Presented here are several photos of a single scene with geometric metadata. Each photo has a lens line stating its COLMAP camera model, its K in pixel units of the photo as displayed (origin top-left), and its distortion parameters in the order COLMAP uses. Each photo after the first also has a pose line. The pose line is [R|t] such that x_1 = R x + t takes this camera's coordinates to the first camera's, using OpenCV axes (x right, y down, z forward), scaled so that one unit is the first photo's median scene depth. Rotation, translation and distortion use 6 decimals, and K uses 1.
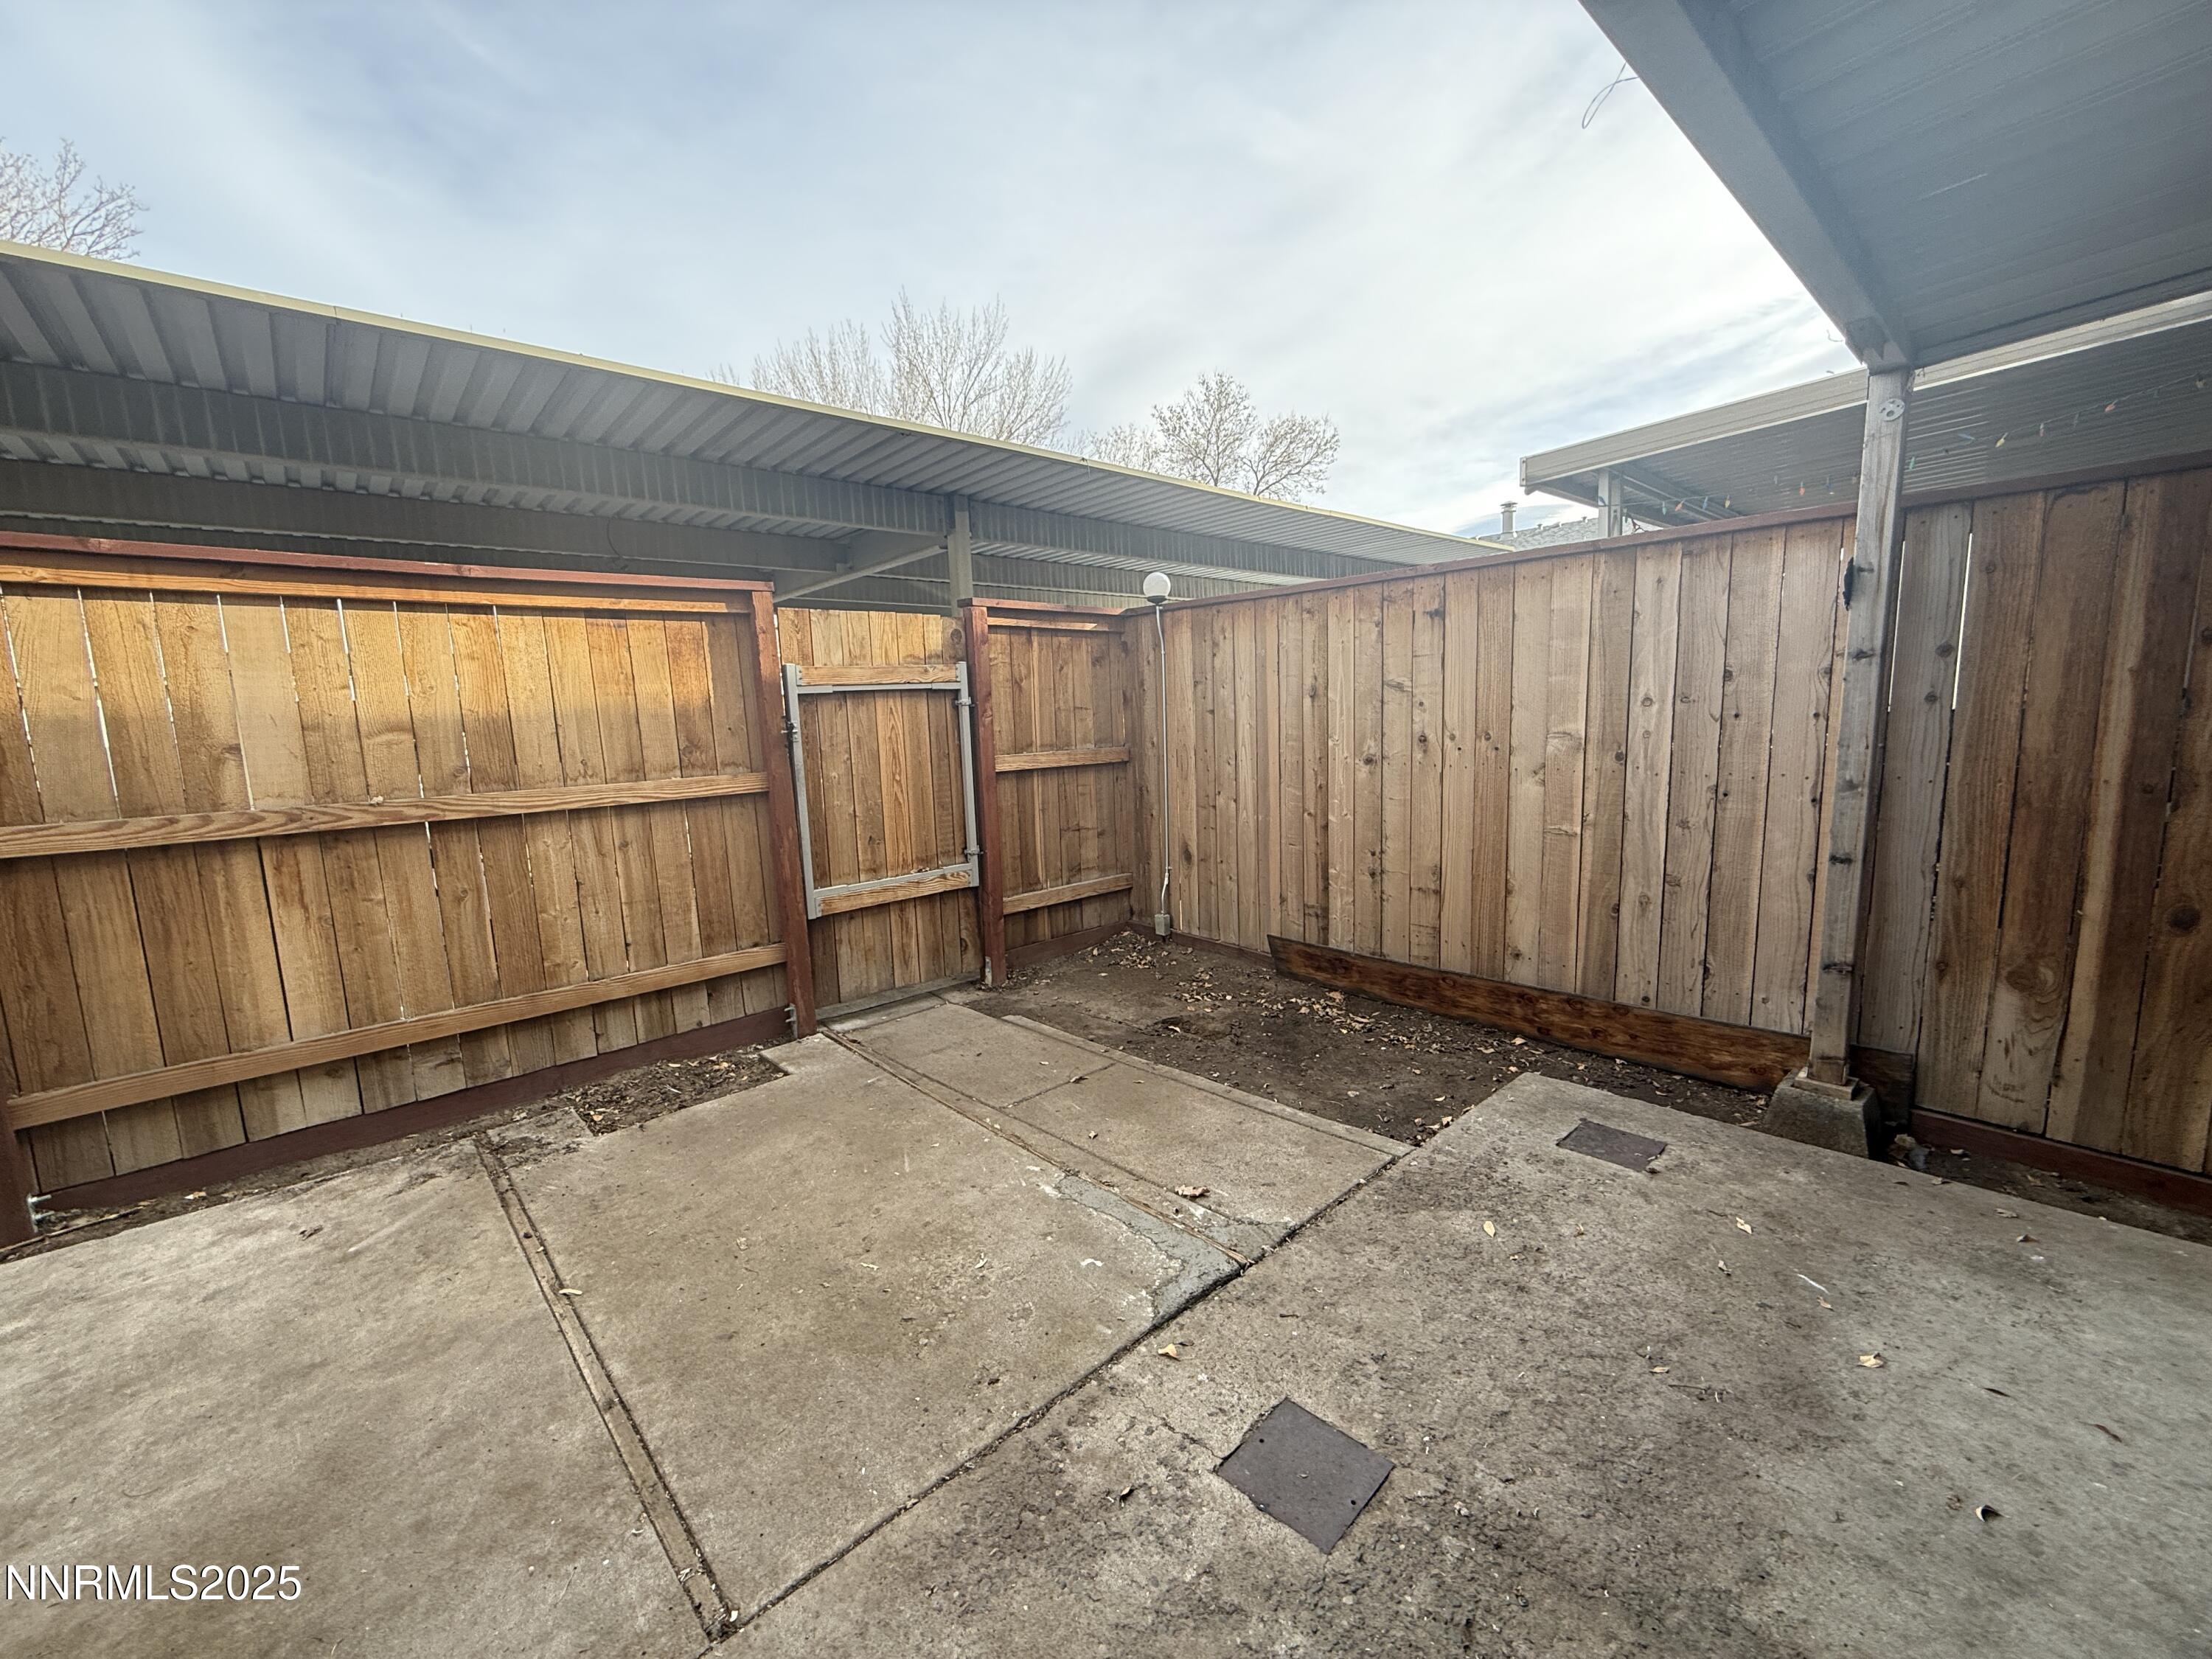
lens RADIAL K [[879.9, 0, 1096.9], [0, 879.9, 830.3], [0, 0, 1]] dist [-0.000538, 0.000103]
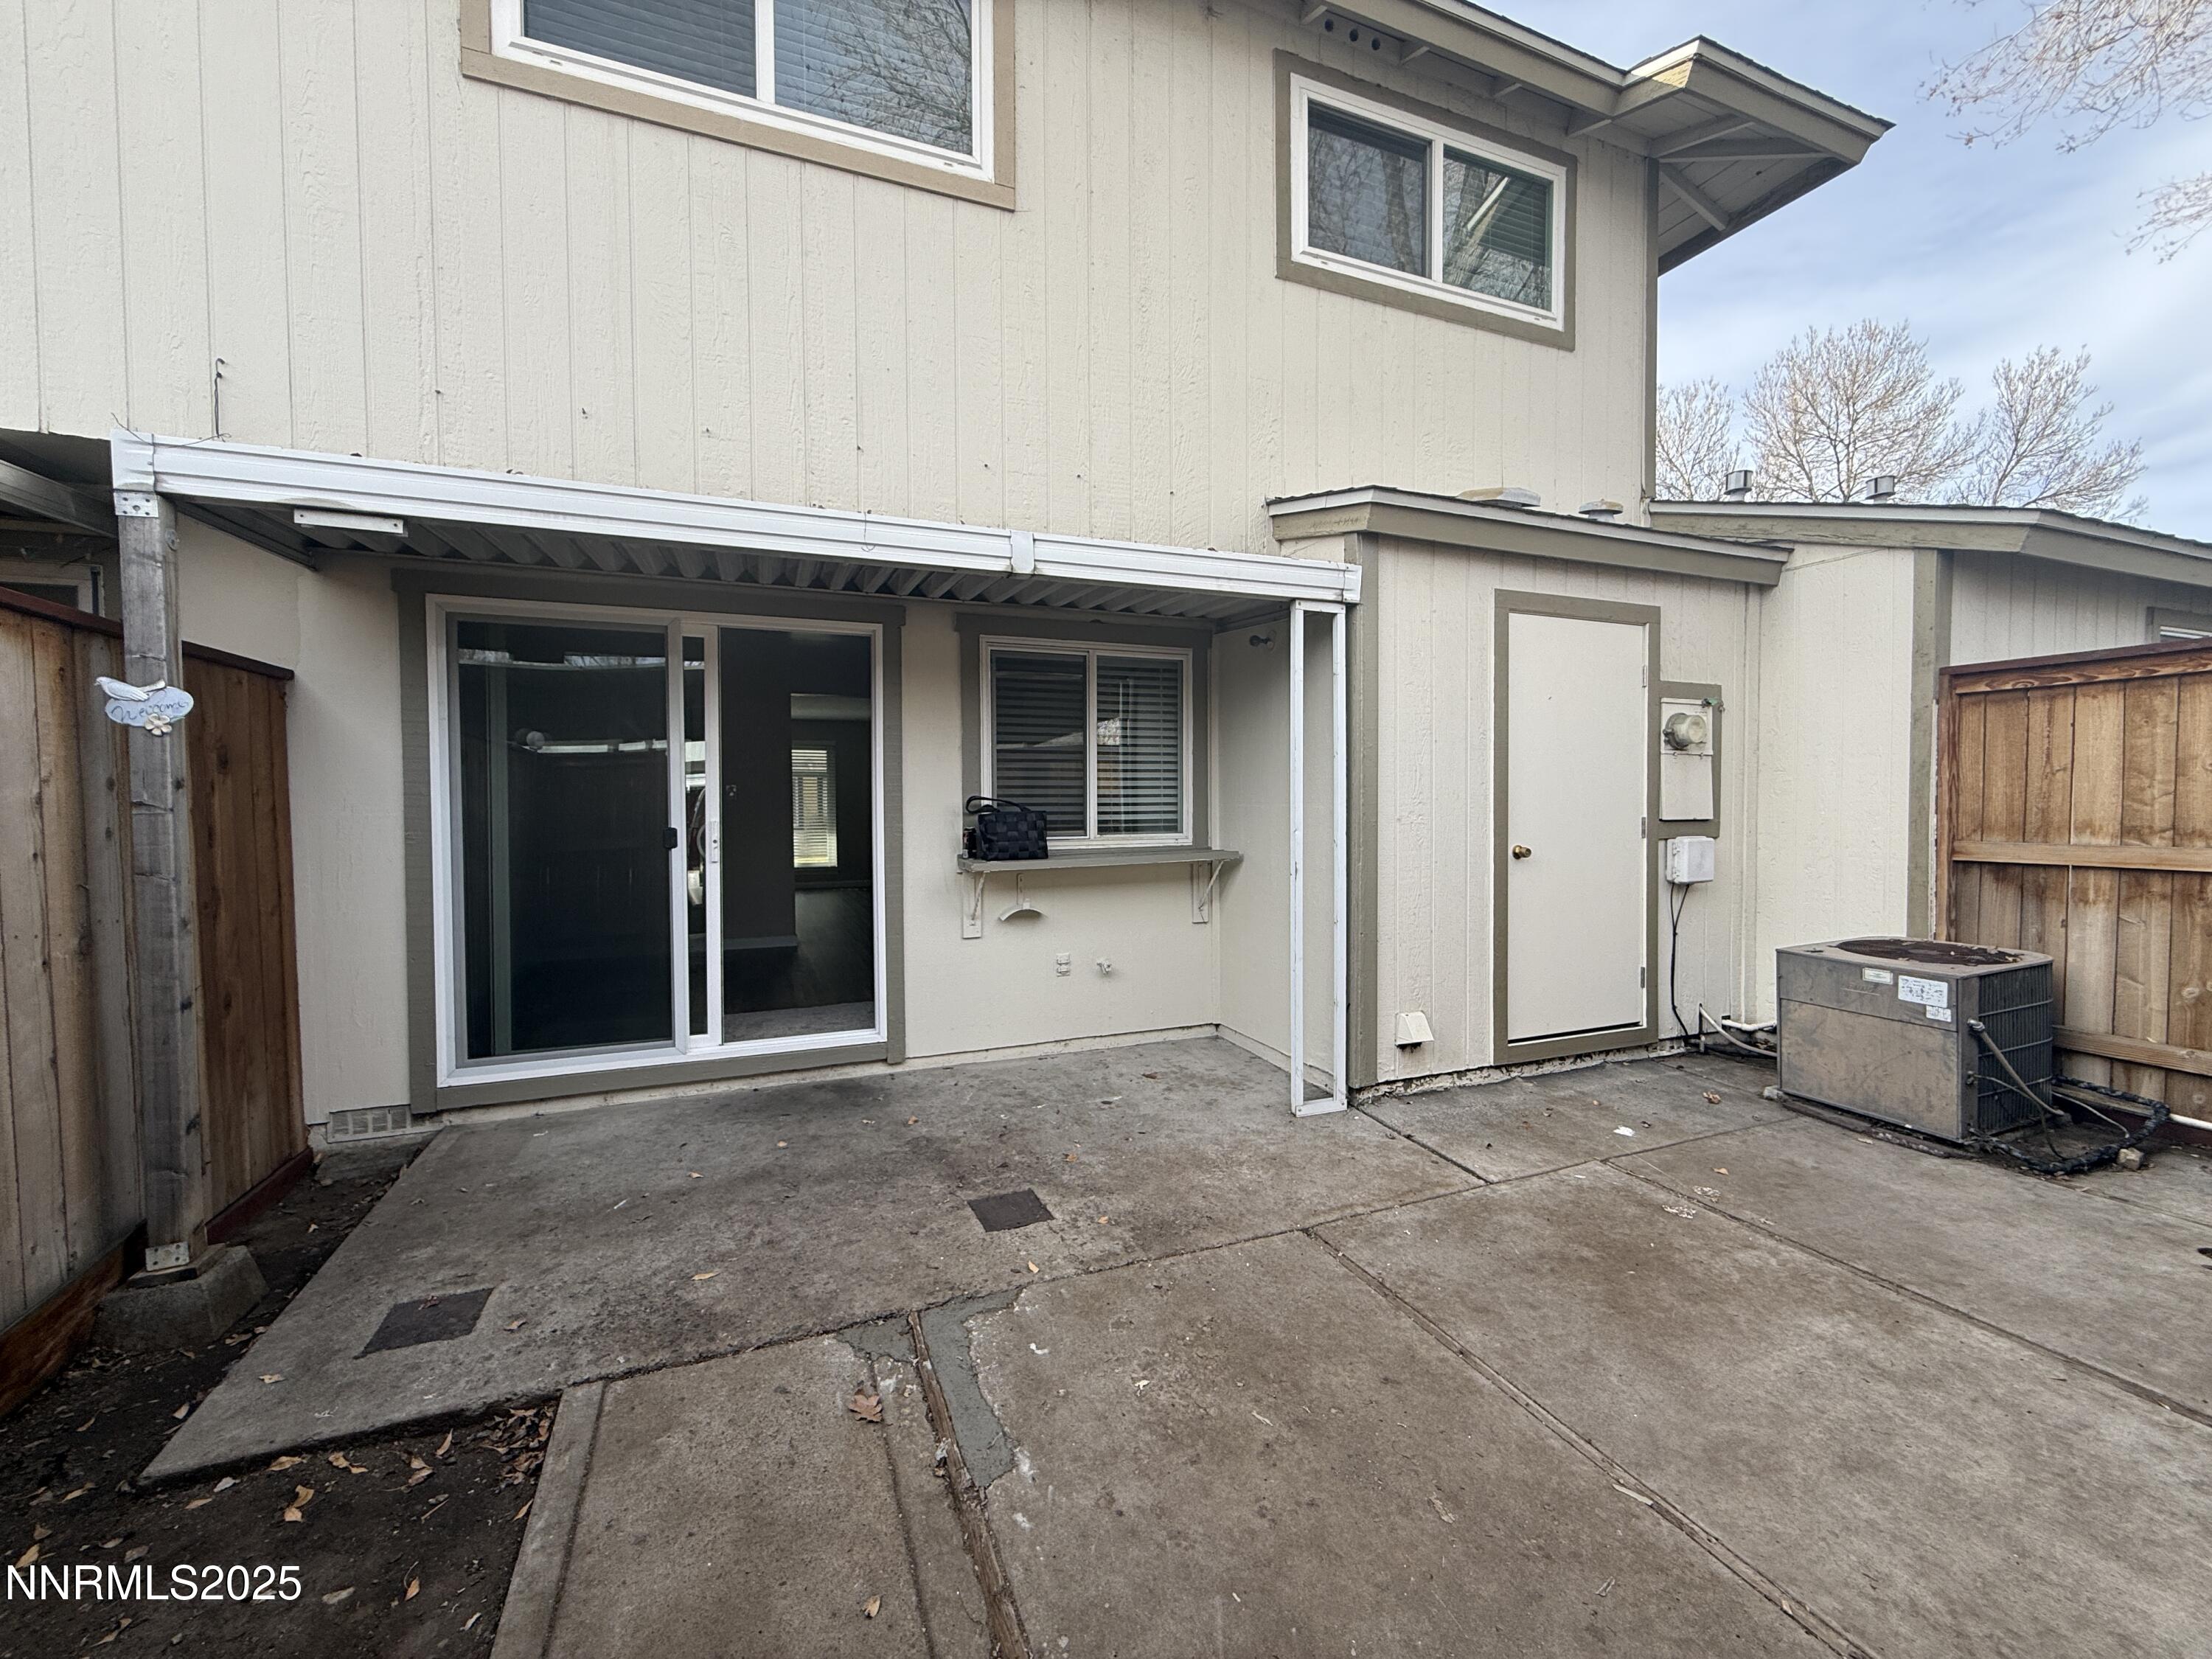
lens RADIAL K [[879.9, 0, 1096.9], [0, 879.9, 830.3], [0, 0, 1]] dist [-0.000538, 0.000103]
pose [[-0.936888, 0.031006, 0.348252, -0.308958], [0.090632, 0.983550, 0.156255, -0.172347], [-0.337678, 0.177956, -0.924286, 1.273480]]
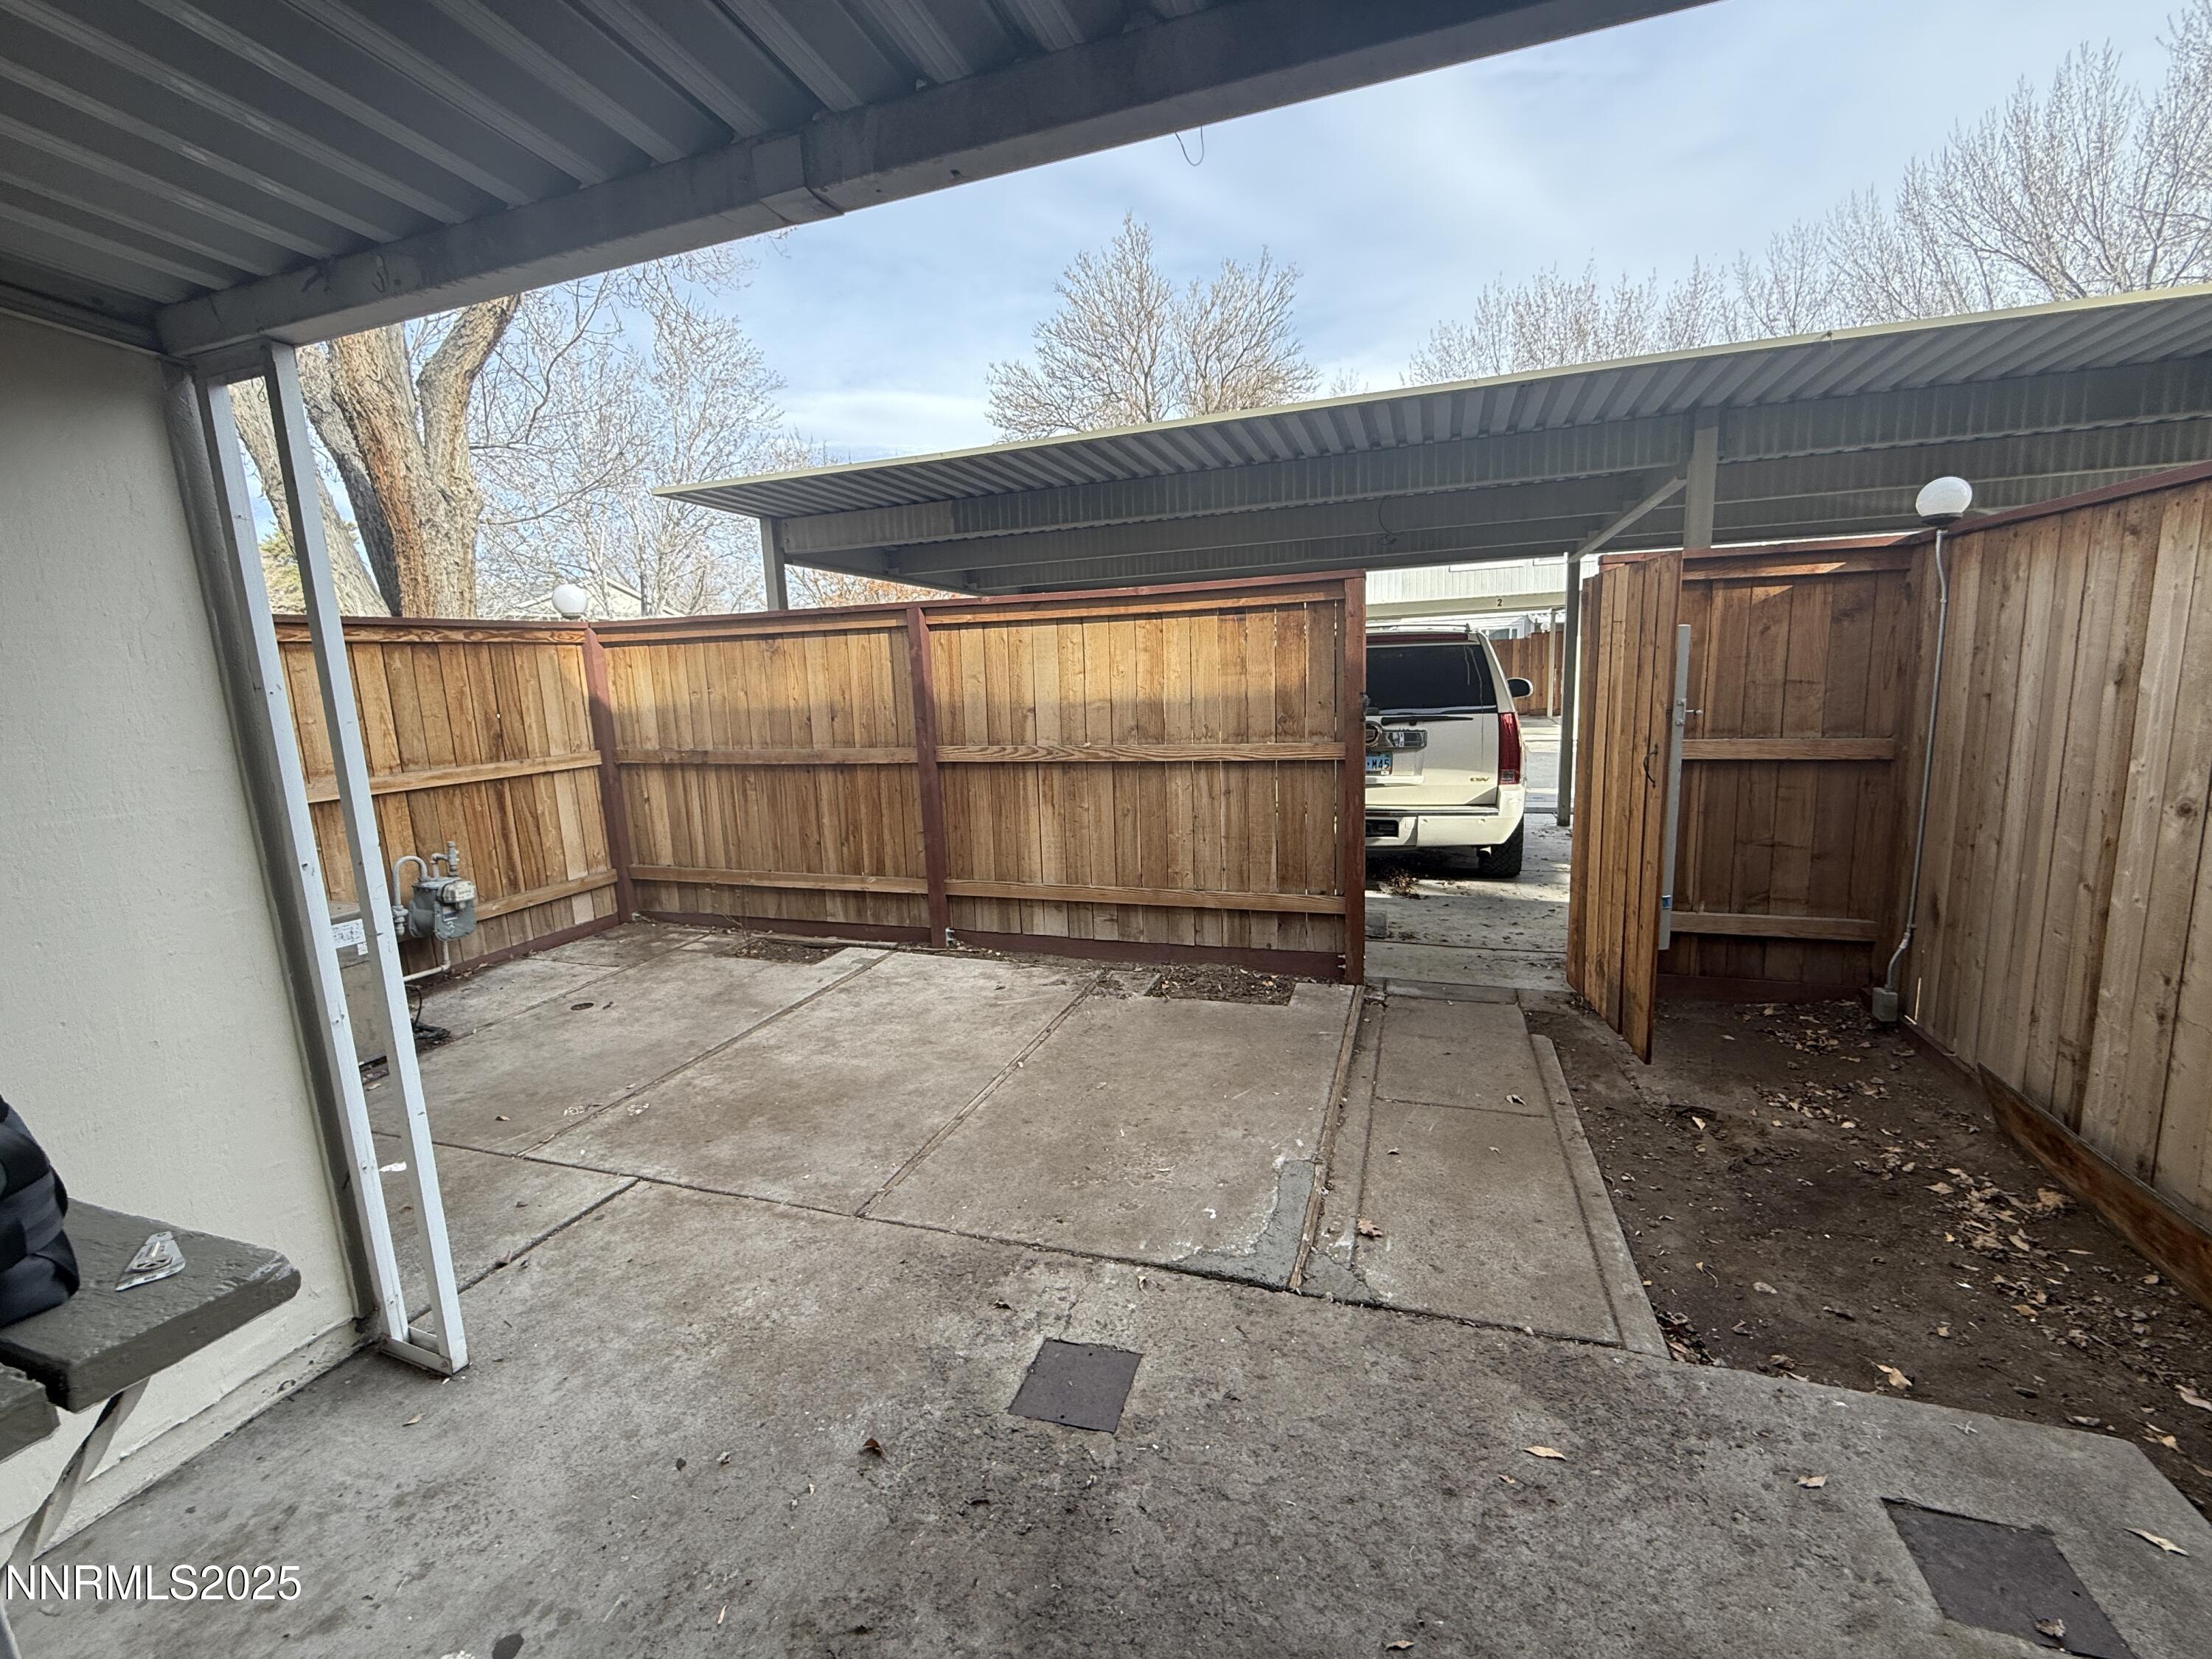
lens RADIAL K [[934.0, 0, 1106.0], [0, 934.0, 829.5], [0, 0, 1]] dist [-0.000447, 0.000007]
pose [[0.488924, 0.160853, -0.857368, 0.623516], [-0.099393, 0.986724, 0.128442, -0.097911], [0.866645, 0.022418, 0.498421, 0.190431]]
